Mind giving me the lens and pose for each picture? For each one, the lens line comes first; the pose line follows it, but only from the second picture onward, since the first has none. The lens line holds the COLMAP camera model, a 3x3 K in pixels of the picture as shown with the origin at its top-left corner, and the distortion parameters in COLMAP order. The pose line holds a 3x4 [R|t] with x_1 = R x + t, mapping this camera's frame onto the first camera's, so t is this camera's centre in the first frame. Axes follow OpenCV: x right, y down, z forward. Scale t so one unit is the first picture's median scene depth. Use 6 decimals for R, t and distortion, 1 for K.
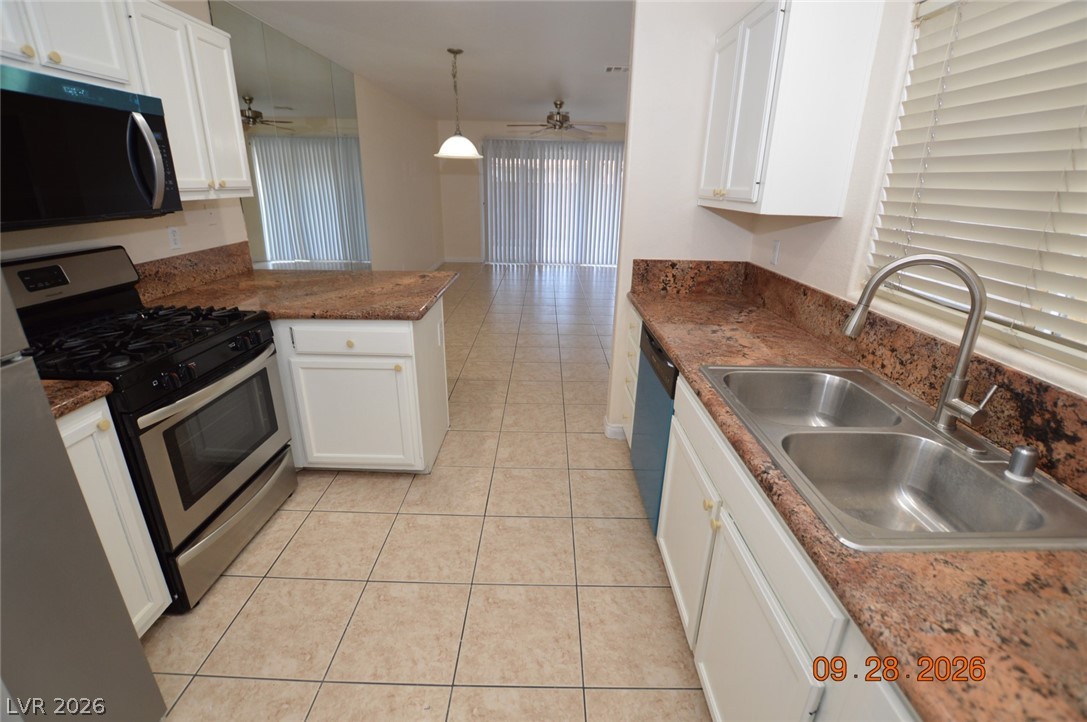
lens RADIAL K [[481.5, 0, 547.9], [0, 481.5, 361.3], [0, 0, 1]] dist [-0.033016, 0.005290]
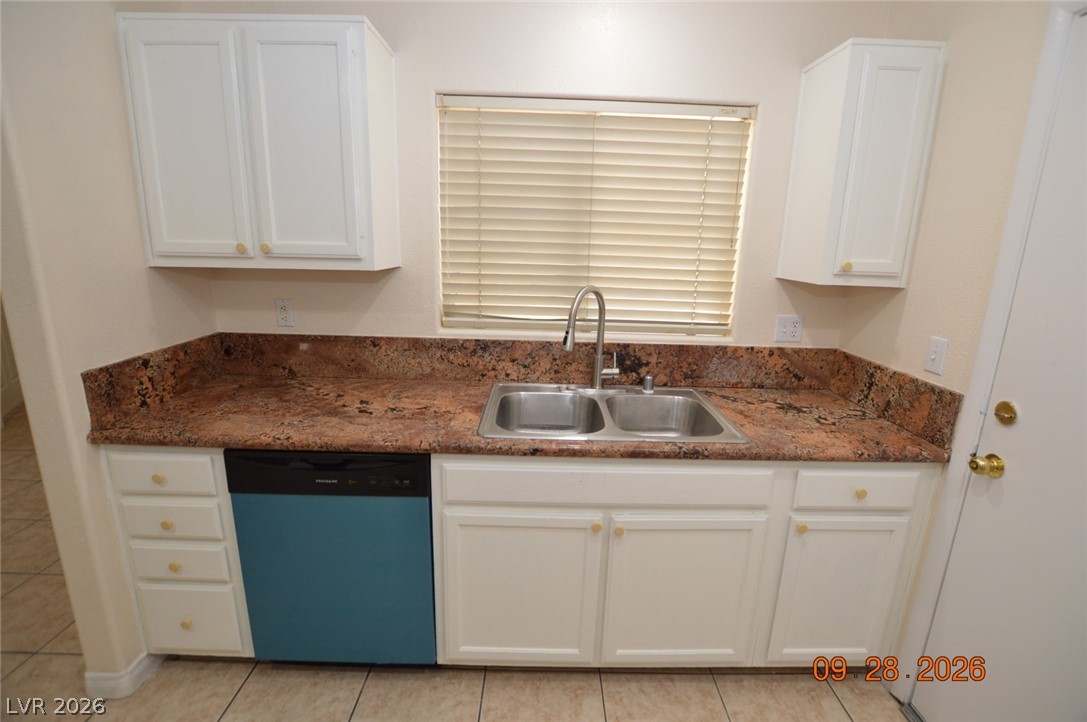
lens RADIAL K [[481.5, 0, 546.2], [0, 481.5, 355.6], [0, 0, 1]] dist [-0.033016, 0.005290]
pose [[-0.012397, -0.248101, 0.968655, -0.528332], [0.321119, 0.916428, 0.238834, -0.302481], [-0.946958, 0.314014, 0.068309, 0.751385]]
